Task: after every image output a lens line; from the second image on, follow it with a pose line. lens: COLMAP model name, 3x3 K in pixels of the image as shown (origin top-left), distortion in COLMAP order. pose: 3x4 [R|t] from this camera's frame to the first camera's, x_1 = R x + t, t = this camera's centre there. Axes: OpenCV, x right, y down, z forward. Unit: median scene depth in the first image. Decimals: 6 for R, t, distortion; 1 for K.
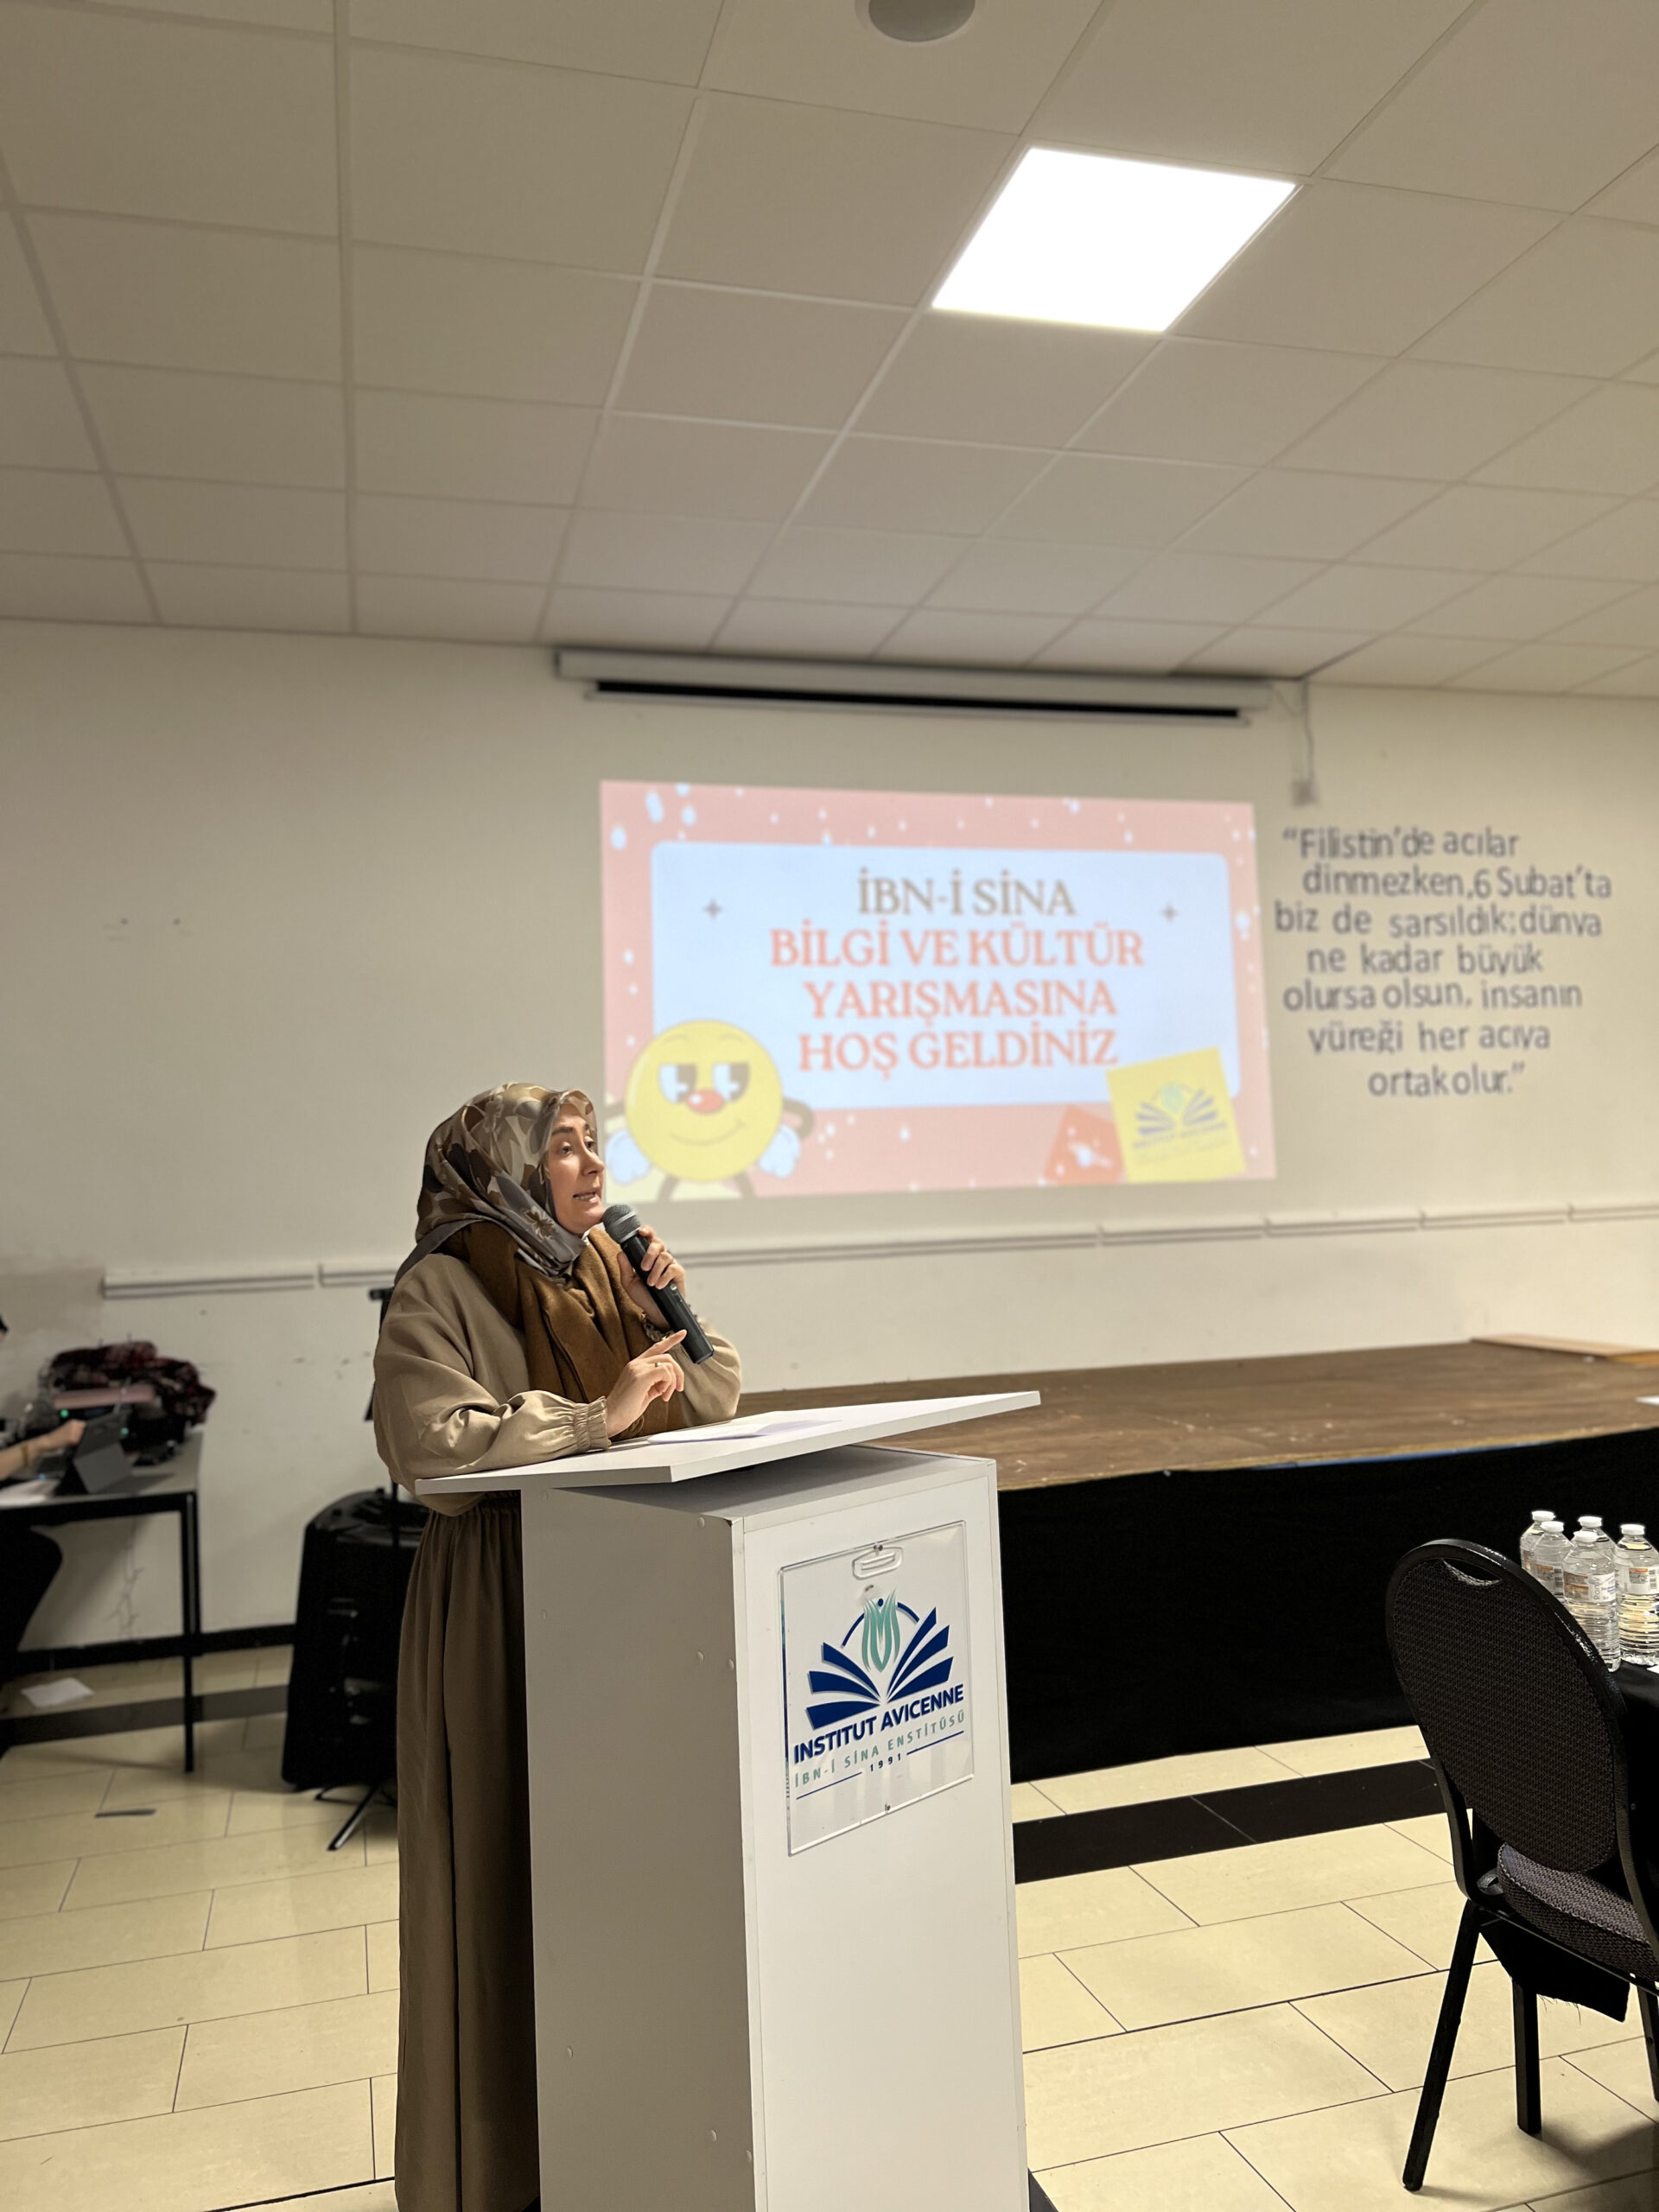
lens RADIAL K [[1676.9, 0, 825.6], [0, 1676.9, 1120.5], [0, 0, 1]] dist [0.050956, -0.052456]
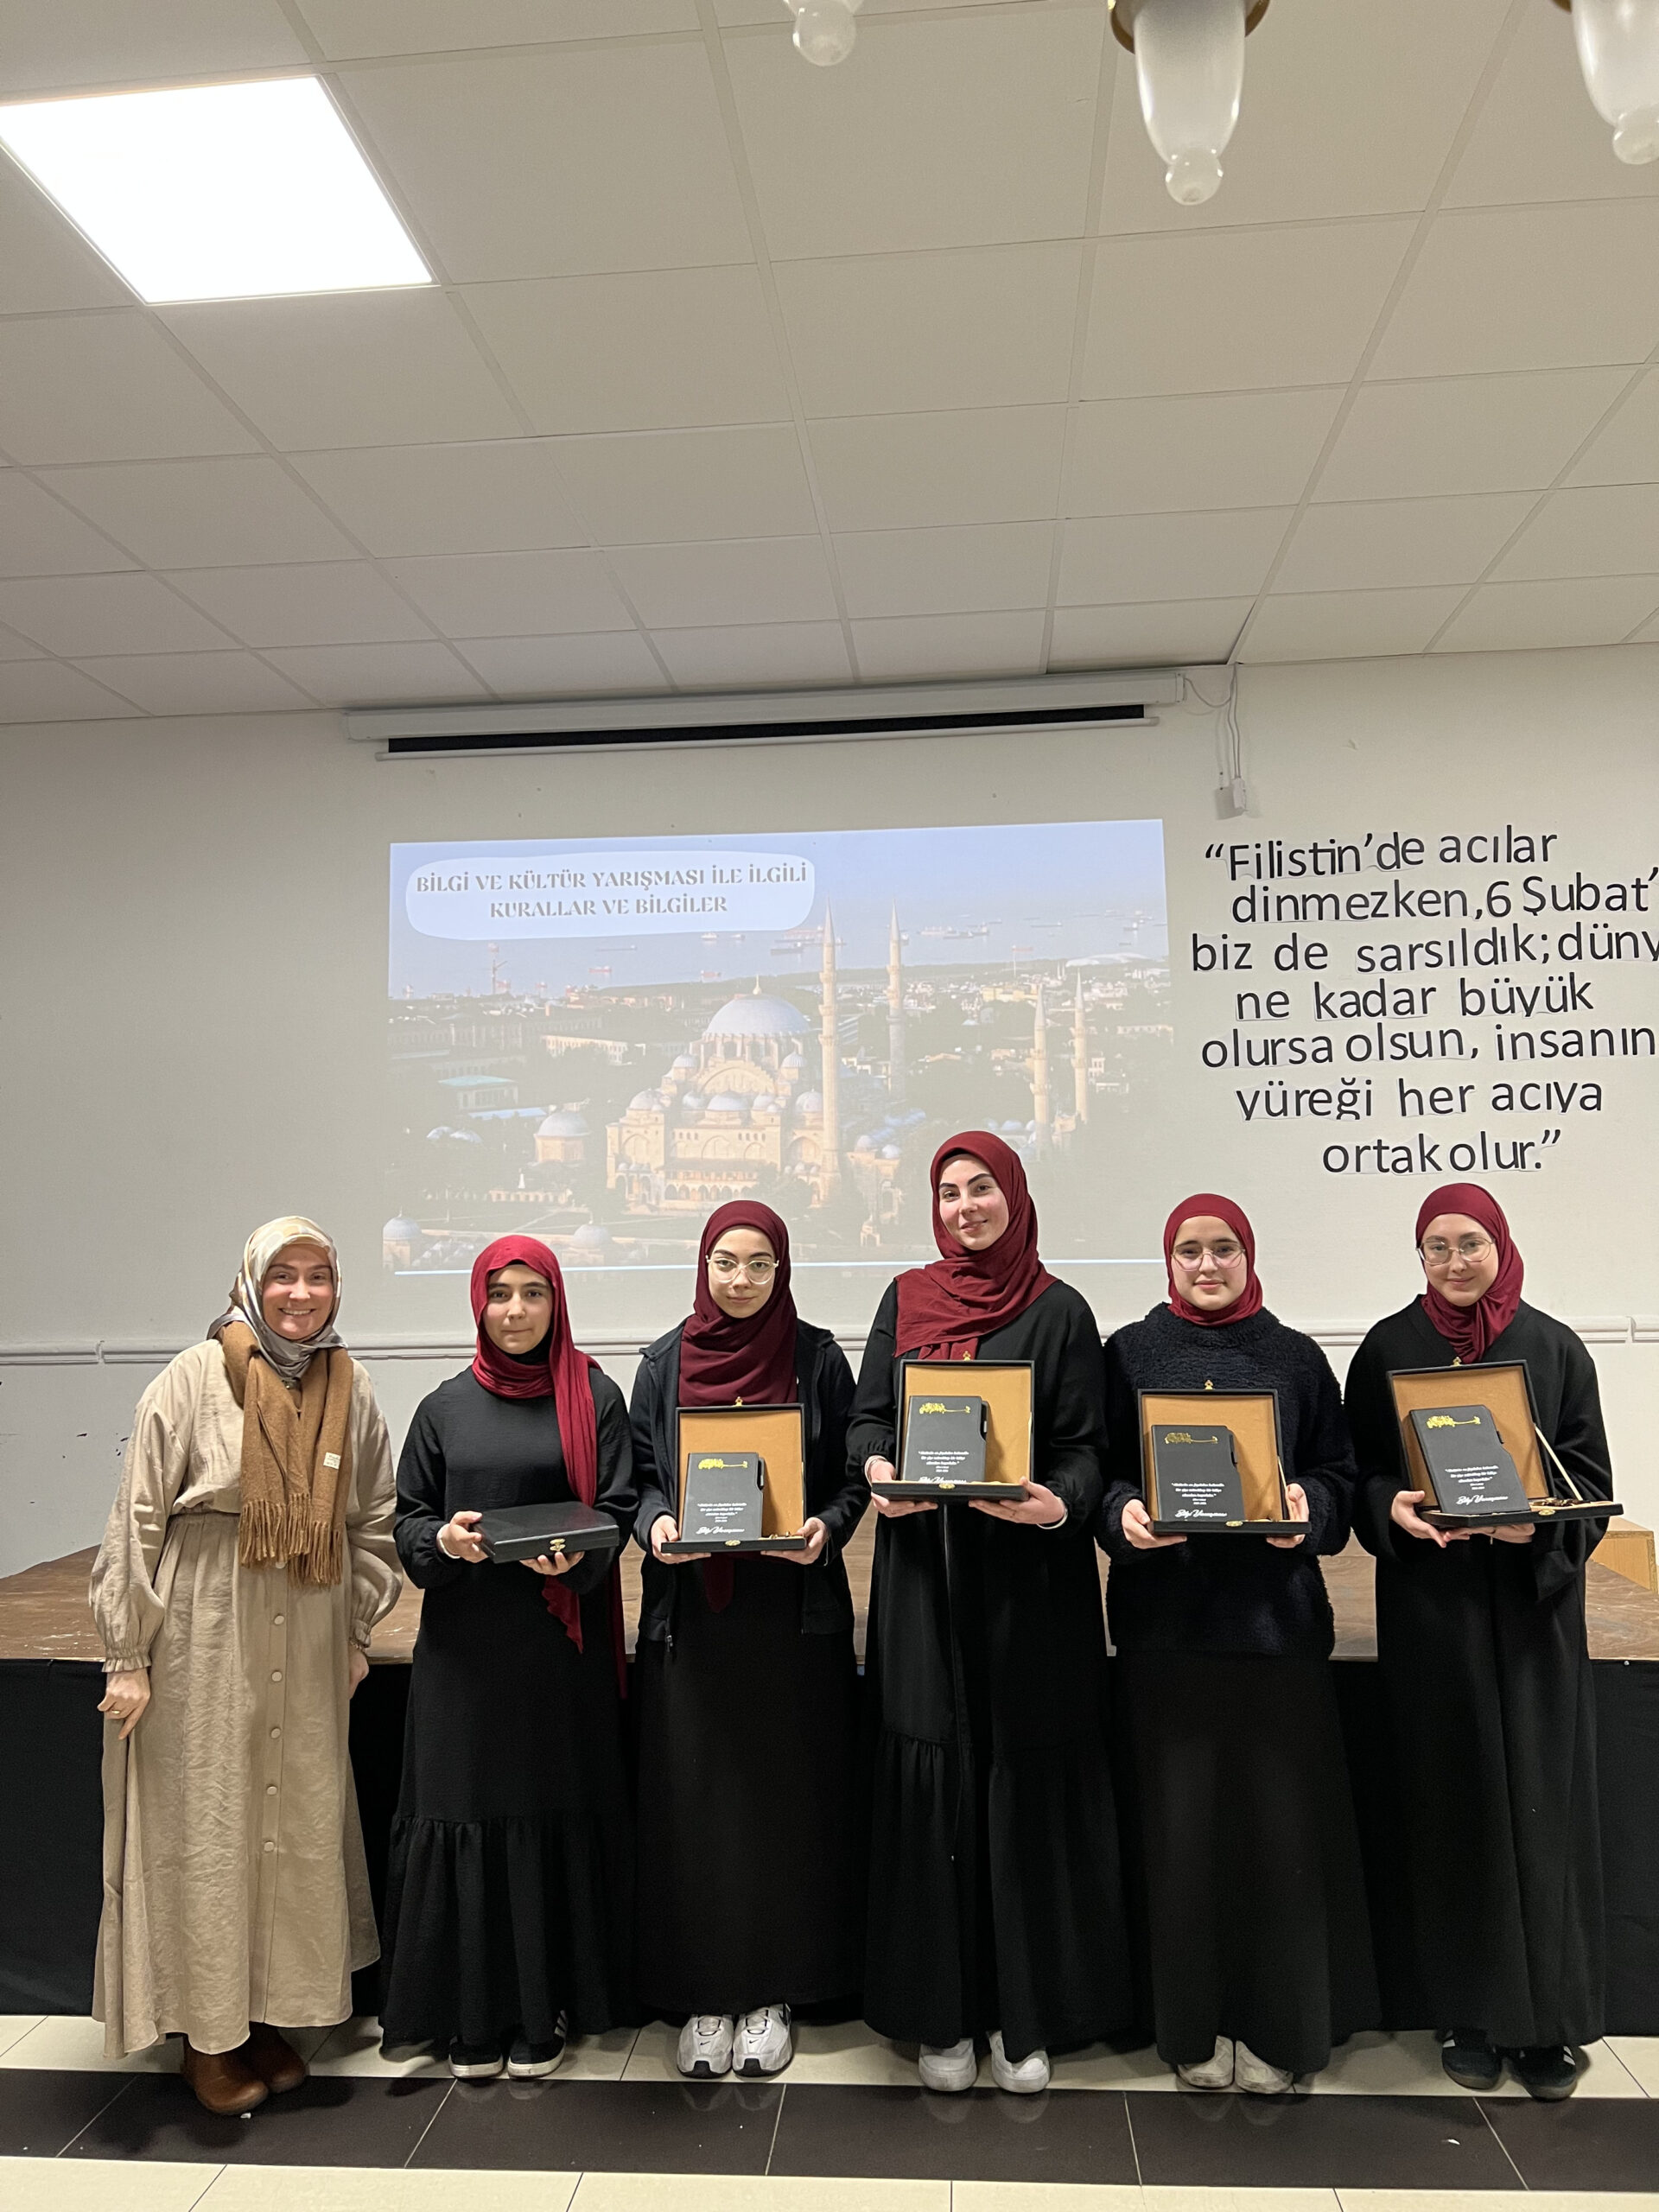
lens RADIAL K [[1676.9, 0, 841.6], [0, 1676.9, 1112.6], [0, 0, 1]] dist [0.050956, -0.052456]
pose [[0.934097, -0.006930, -0.356952, 0.390669], [-0.003157, 0.999612, -0.027669, -0.020514], [0.357005, 0.026972, 0.933713, 0.176055]]
